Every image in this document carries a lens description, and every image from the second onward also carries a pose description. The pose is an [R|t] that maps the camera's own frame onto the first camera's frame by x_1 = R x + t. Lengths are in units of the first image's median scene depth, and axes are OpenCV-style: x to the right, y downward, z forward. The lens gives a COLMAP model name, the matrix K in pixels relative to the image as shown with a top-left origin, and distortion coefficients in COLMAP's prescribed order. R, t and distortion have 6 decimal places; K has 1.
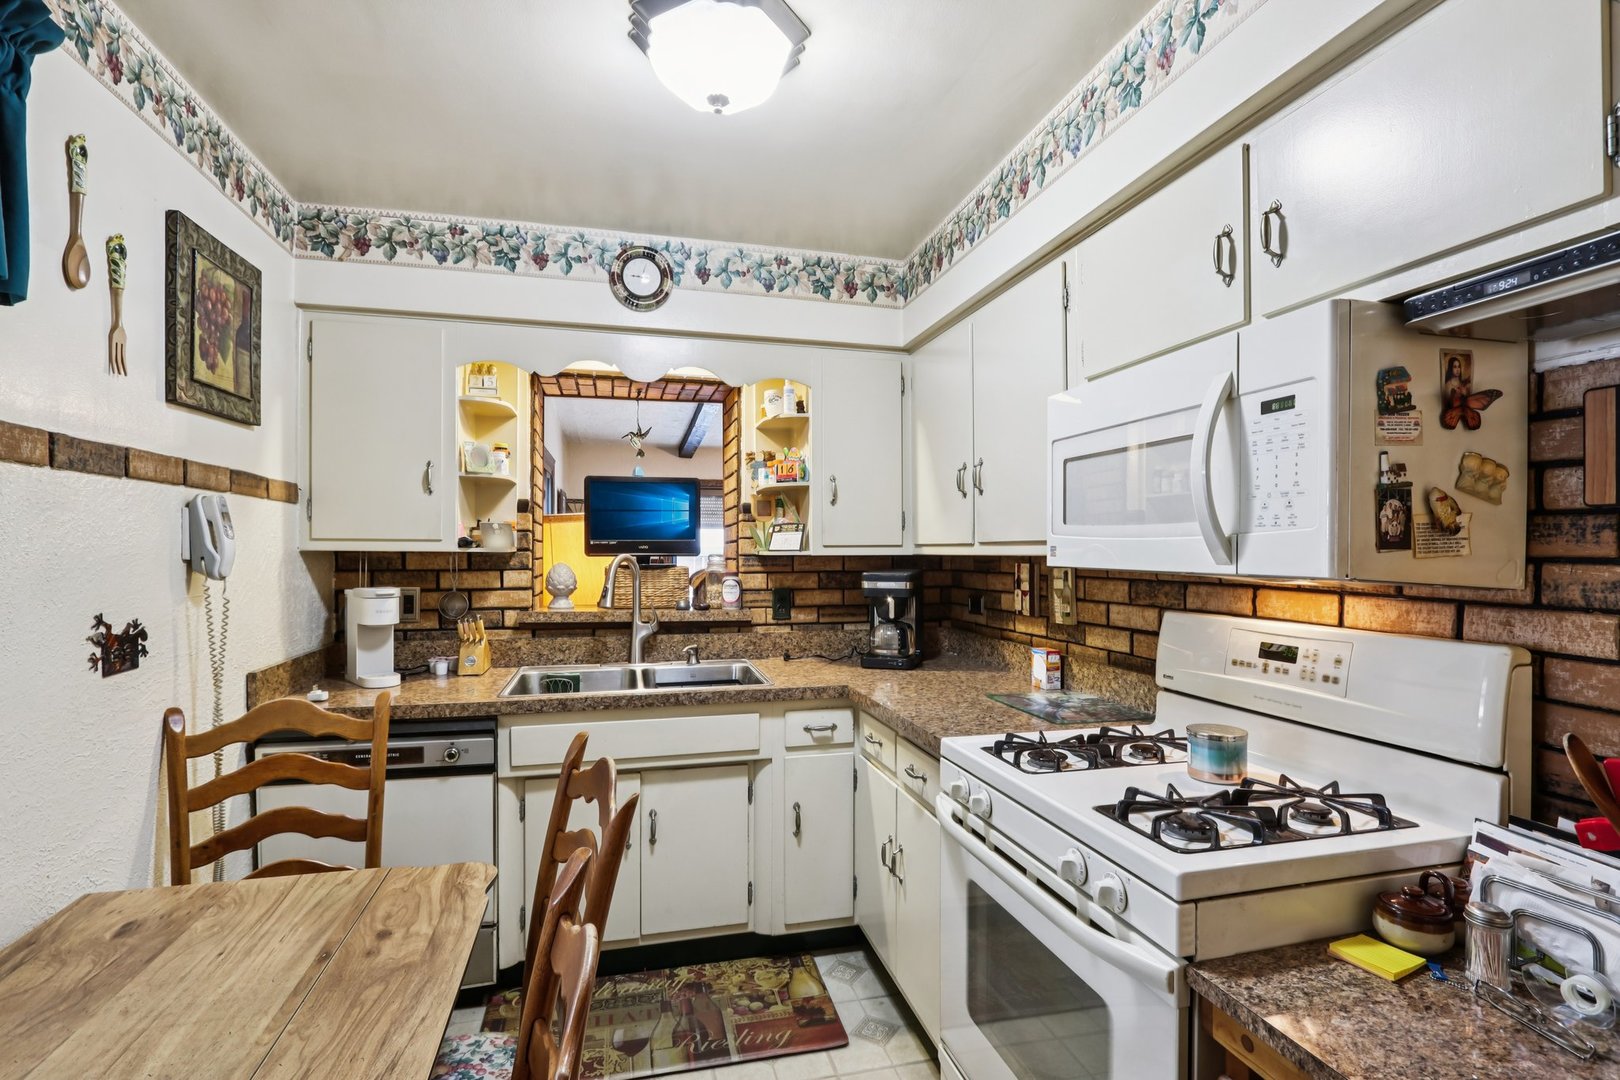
lens RADIAL K [[766.1, 0, 807.6], [0, 766.1, 552.2], [0, 0, 1]] dist [-0.013428, 0.000511]
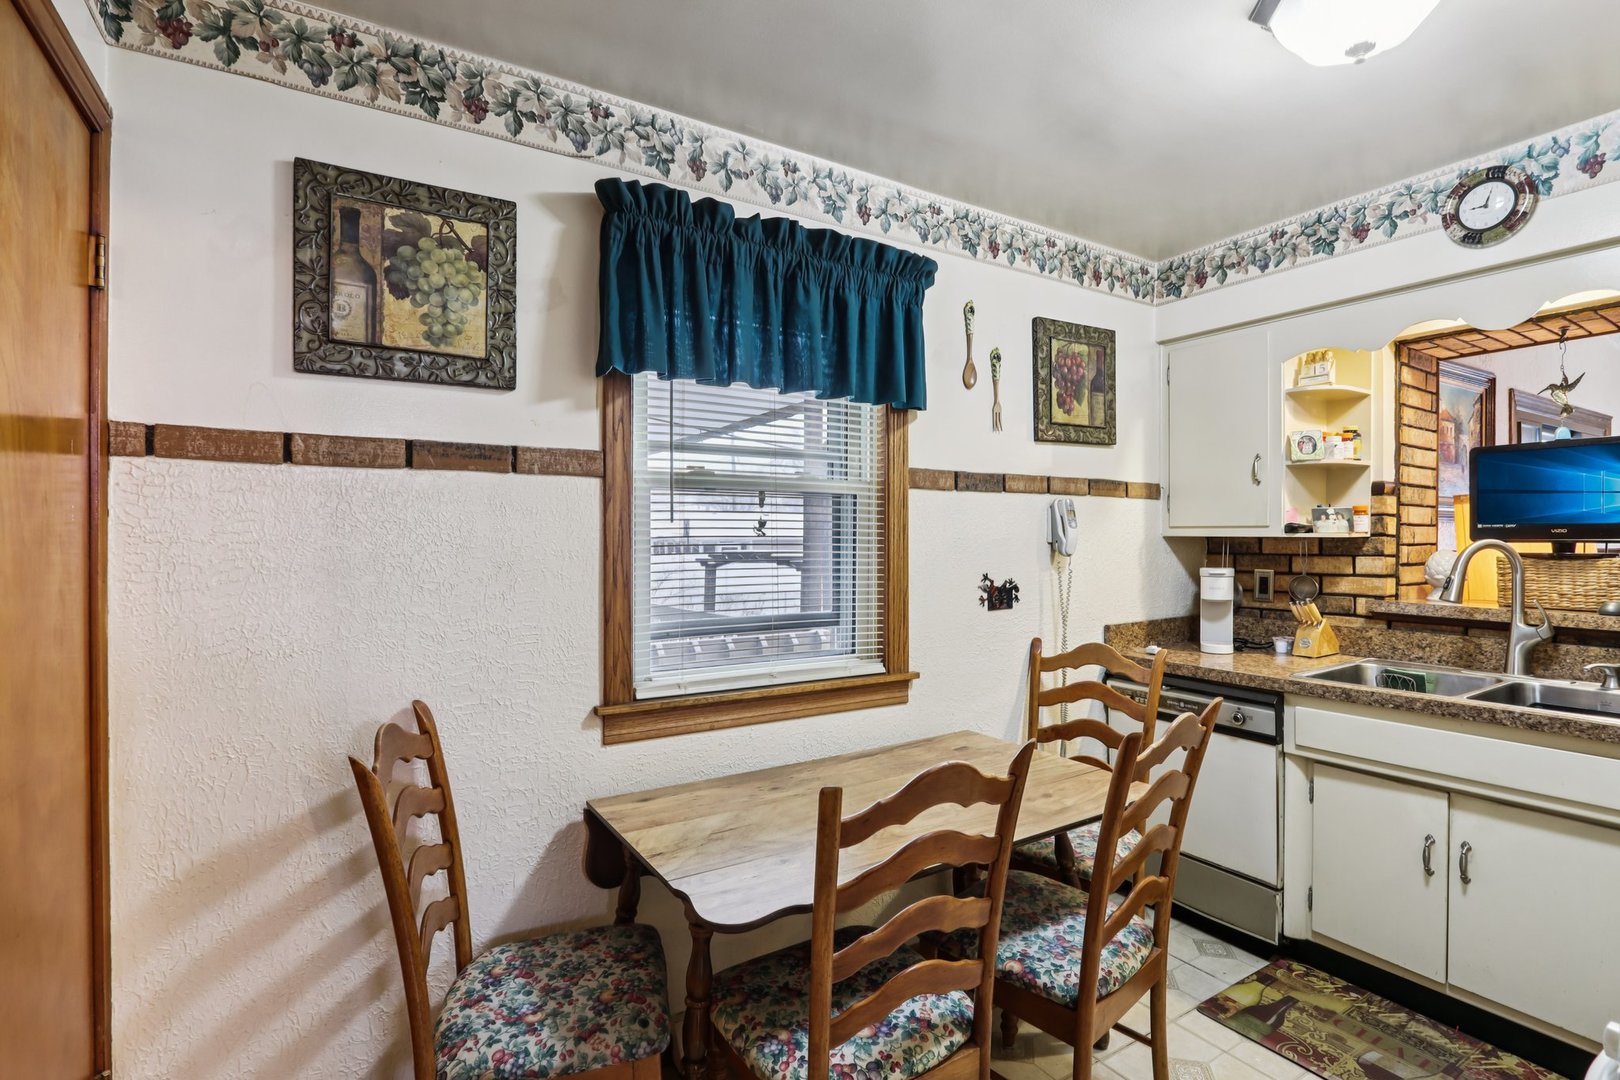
lens RADIAL K [[766.1, 0, 811.1], [0, 766.1, 537.8], [0, 0, 1]] dist [-0.013428, 0.000511]
pose [[0.311907, -0.000608, -0.950112, 0.360441], [-0.000255, 1.000000, -0.000724, 0.001584], [0.950113, 0.000468, 0.311907, 0.051199]]
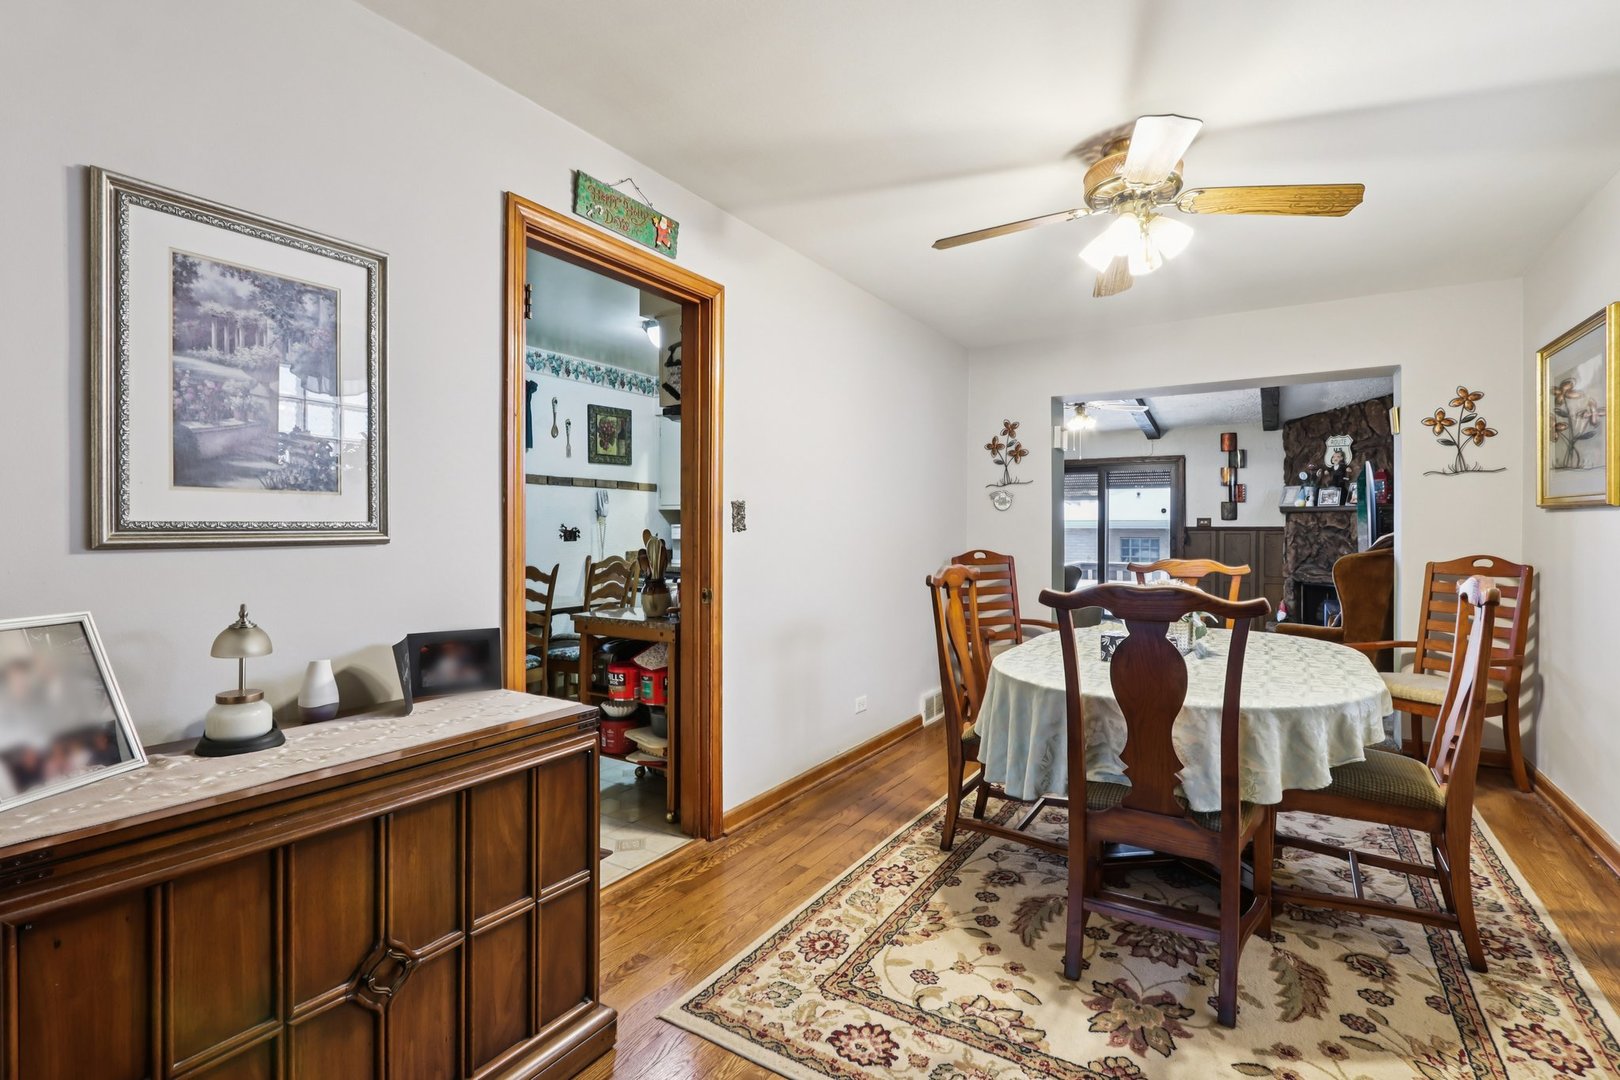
lens RADIAL K [[766.1, 0, 814.3], [0, 766.1, 532.8], [0, 0, 1]] dist [-0.013428, 0.000511]
pose [[0.704294, 0.002579, -0.709904, 1.574670], [-0.002997, 0.999995, 0.000660, 0.073328], [0.709902, 0.001663, 0.704299, -0.461333]]
